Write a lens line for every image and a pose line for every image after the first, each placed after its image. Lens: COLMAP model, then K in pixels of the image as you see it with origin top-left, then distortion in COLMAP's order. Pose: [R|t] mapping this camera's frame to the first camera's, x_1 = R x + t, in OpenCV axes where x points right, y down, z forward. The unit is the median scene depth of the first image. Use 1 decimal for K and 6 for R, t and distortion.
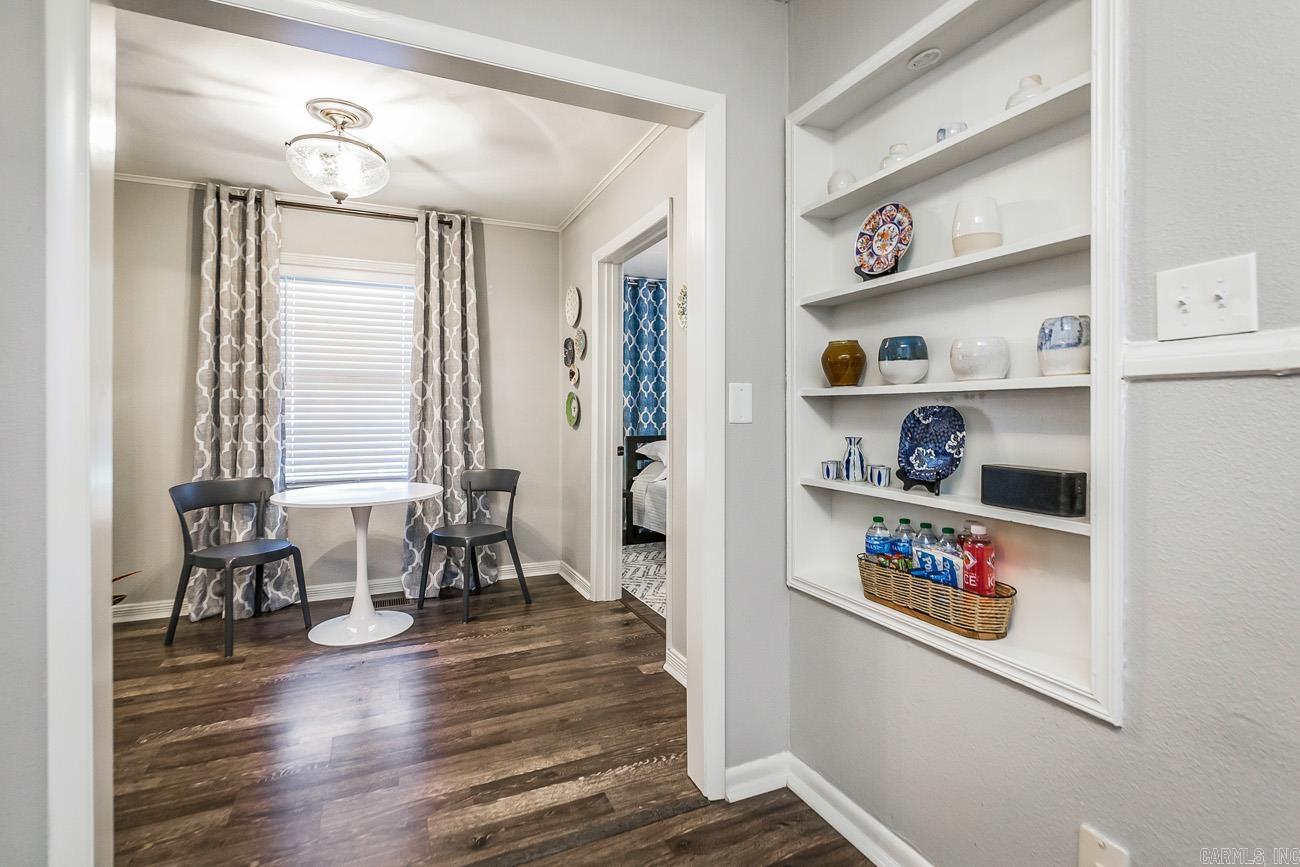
lens RADIAL K [[606.3, 0, 737.9], [0, 606.3, 425.8], [0, 0, 1]] dist [-0.004171, -0.000745]
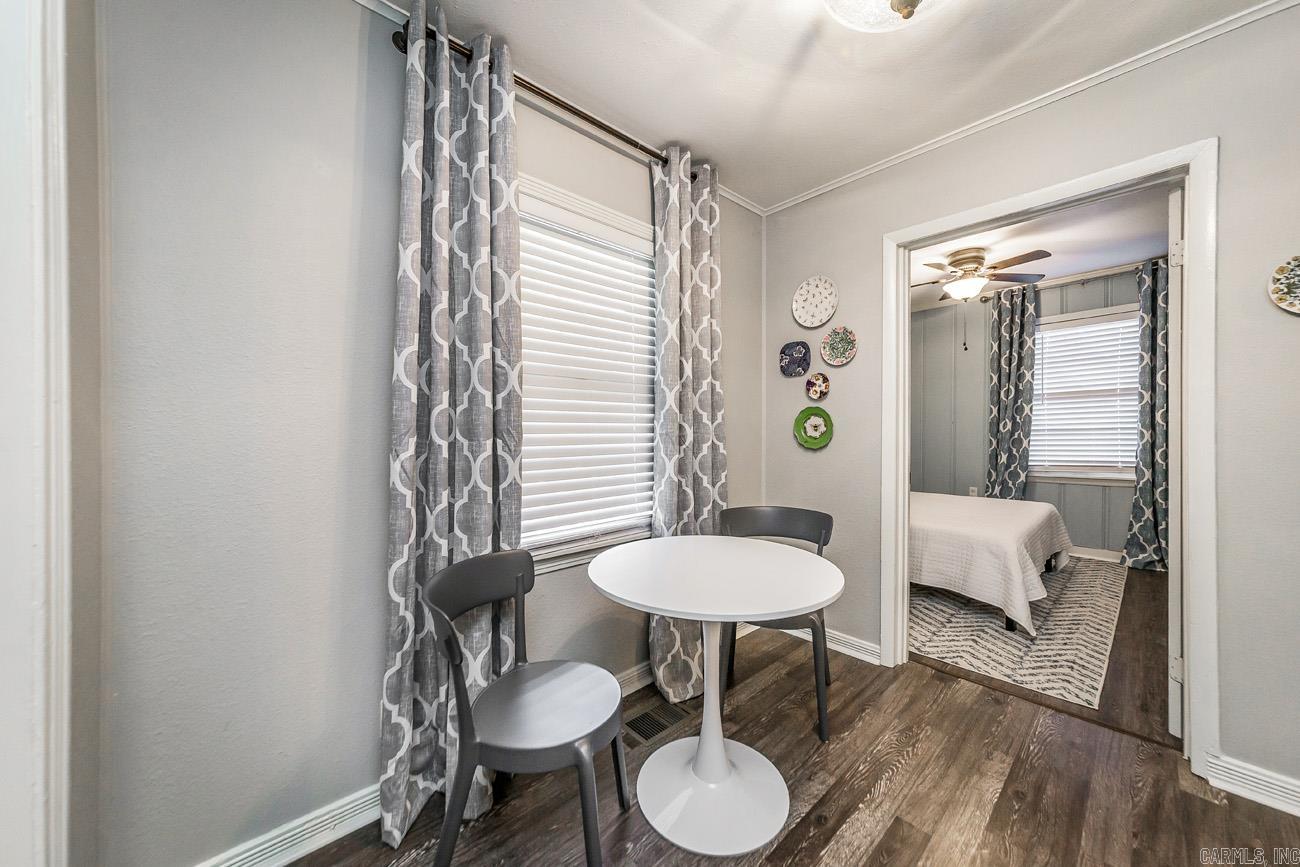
lens RADIAL K [[455.5, 0, 650.0], [0, 455.5, 433.5], [0, 0, 1]] dist [-0.000042, -0.000028]
pose [[0.963904, -0.007817, 0.266134, -0.762672], [0.010521, 0.999906, -0.008737, -0.018317], [-0.266041, 0.011222, 0.963896, 0.544992]]
